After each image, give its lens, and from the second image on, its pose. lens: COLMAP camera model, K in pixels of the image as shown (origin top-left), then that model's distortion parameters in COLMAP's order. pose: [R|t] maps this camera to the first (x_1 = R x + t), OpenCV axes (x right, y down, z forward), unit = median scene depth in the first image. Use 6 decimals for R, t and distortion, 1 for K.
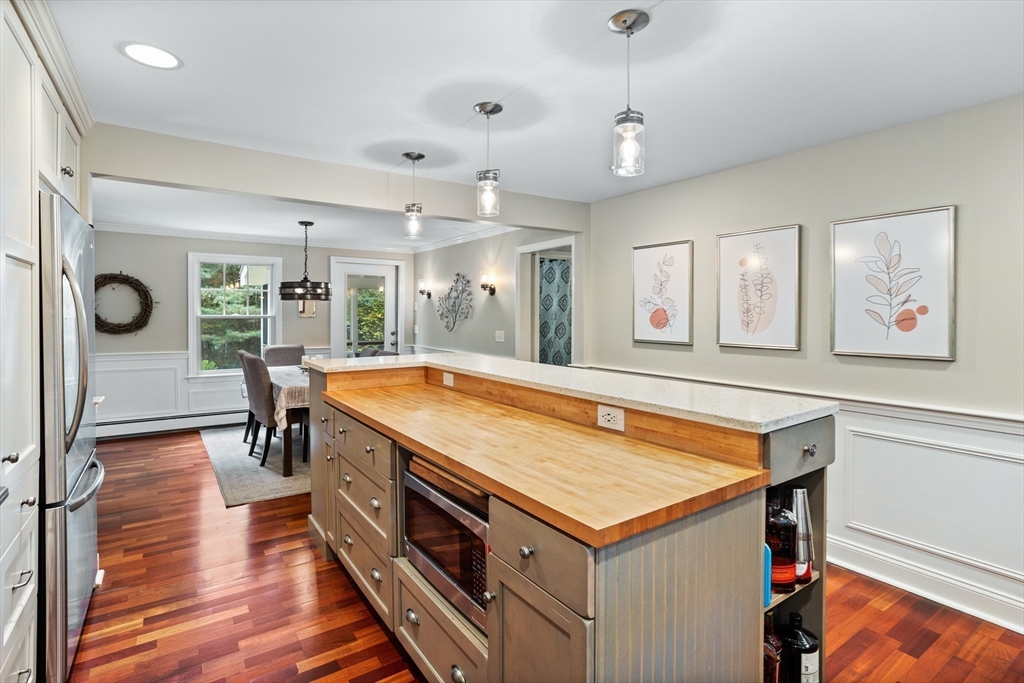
lens RADIAL K [[500.6, 0, 510.3], [0, 500.6, 317.1], [0, 0, 1]] dist [-0.002910, -0.000189]
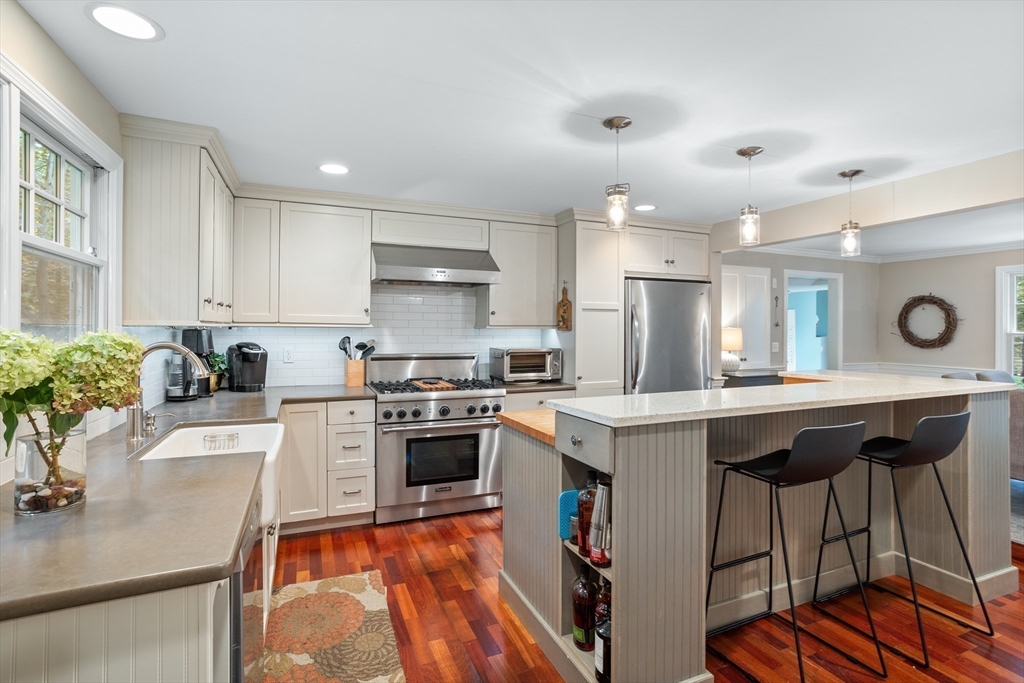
lens RADIAL K [[504.8, 0, 519.6], [0, 504.8, 324.5], [0, 0, 1]] dist [-0.041154, 0.022832]
pose [[-0.195718, -0.010399, -0.980605, 0.513158], [-0.011284, 0.999901, -0.008352, -0.000984], [0.980595, 0.009431, -0.195816, 0.305380]]
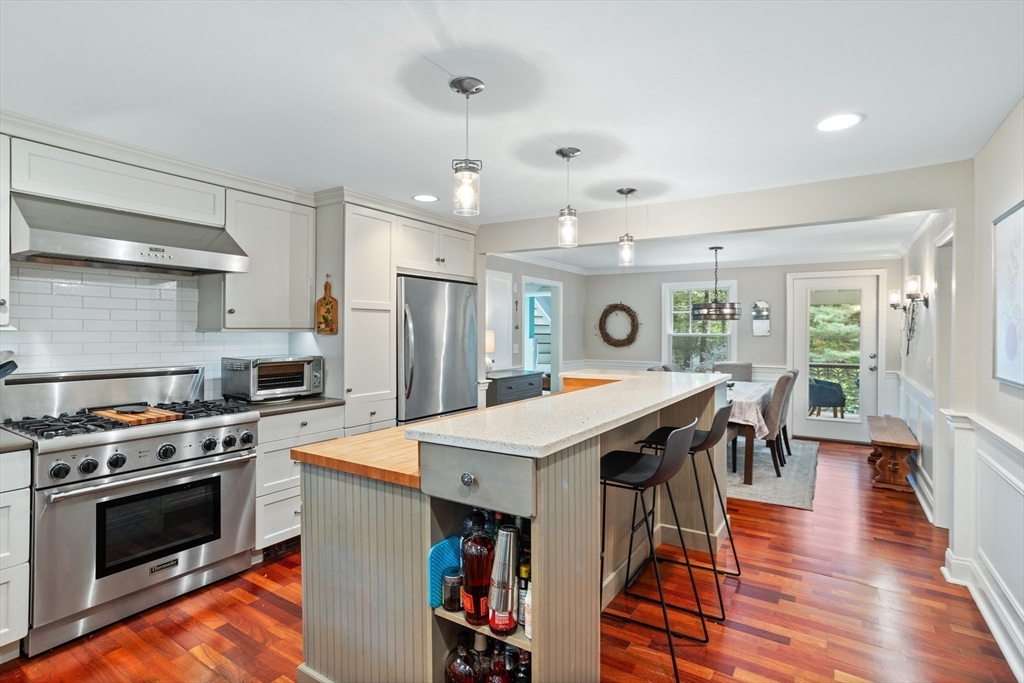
lens RADIAL K [[502.9, 0, 522.6], [0, 502.9, 331.8], [0, 0, 1]] dist [-0.037129, 0.024608]
pose [[0.385716, -0.000694, -0.922617, 0.419771], [-0.006788, 0.999971, -0.003590, -0.001436], [0.922593, 0.007648, 0.385700, 0.200420]]
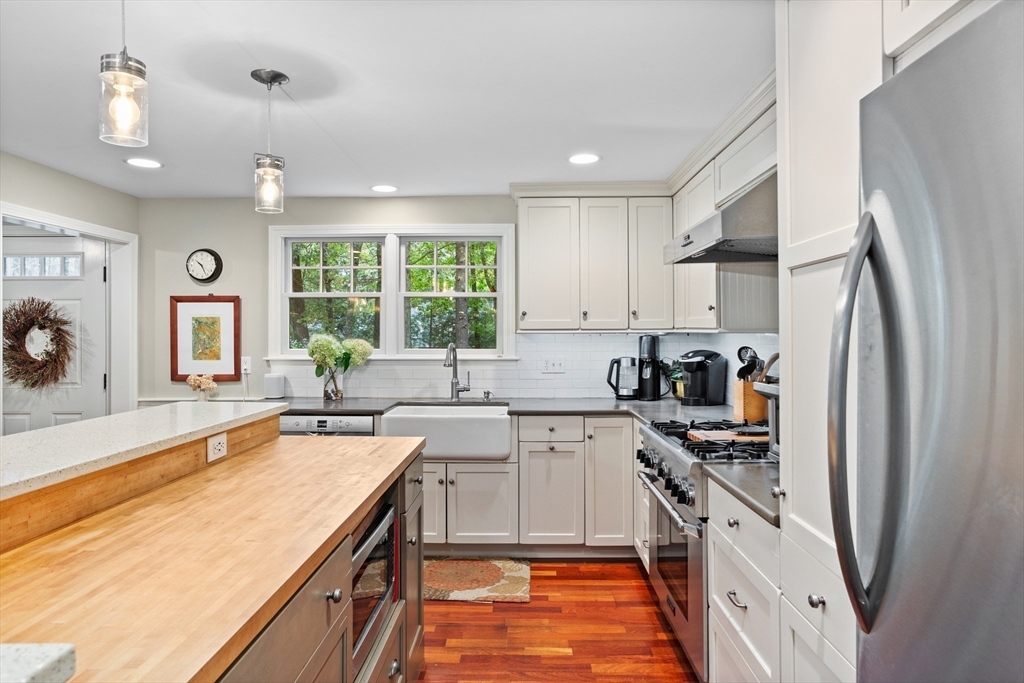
lens RADIAL K [[629.4, 0, 503.9], [0, 629.4, 327.6], [0, 0, 1]] dist [-0.003577, 0.000055]
pose [[-0.801637, 0.004240, 0.597796, -0.314684], [0.004362, 0.999990, -0.001244, -0.005257], [-0.597795, 0.001611, -0.801647, 0.553648]]
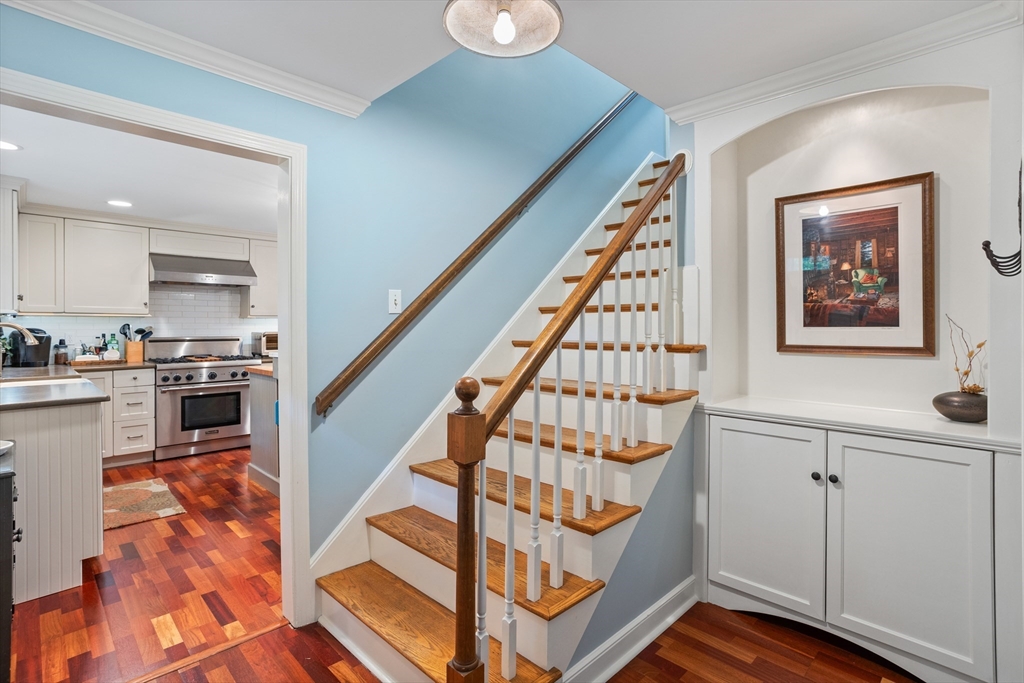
lens RADIAL K [[504.8, 0, 519.6], [0, 504.8, 324.5], [0, 0, 1]] dist [-0.041154, 0.022832]
pose [[0.184989, -0.001561, -0.982739, 0.909445], [-0.005127, 0.999984, -0.002554, 0.013237], [0.982727, 0.005511, 0.184978, 0.474101]]
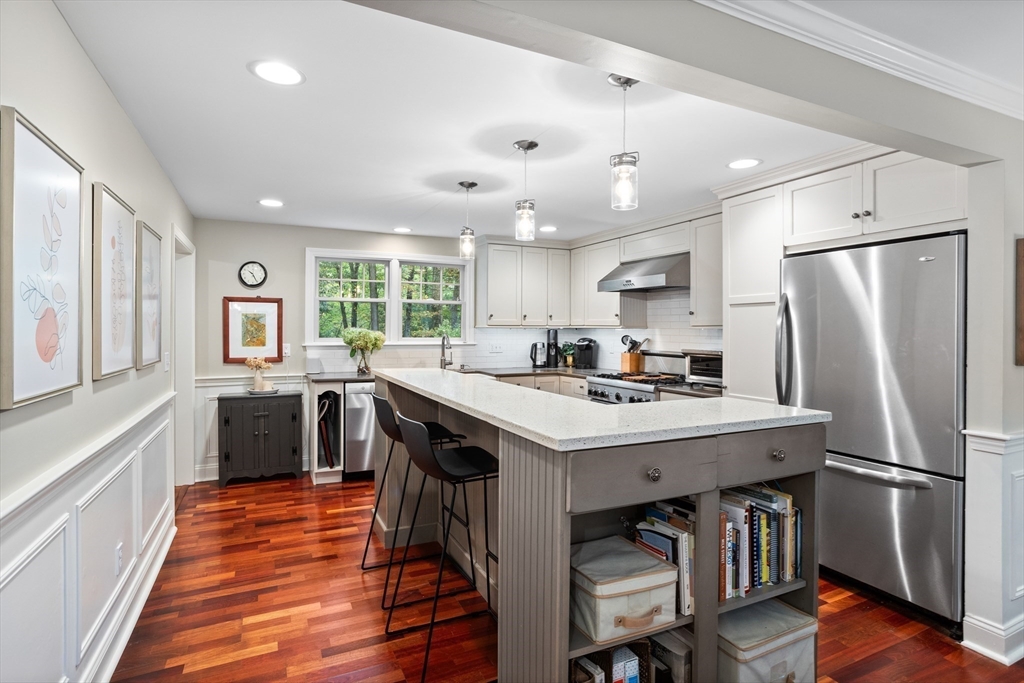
lens RADIAL K [[521.2, 0, 512.0], [0, 521.2, 341.5], [0, 0, 1]] dist [-0.021254, 0.000019]
pose [[-0.985190, -0.011119, 0.171104, -0.093291], [-0.005940, 0.999510, 0.030748, -0.004023], [-0.171362, 0.029276, -0.984773, 0.936303]]
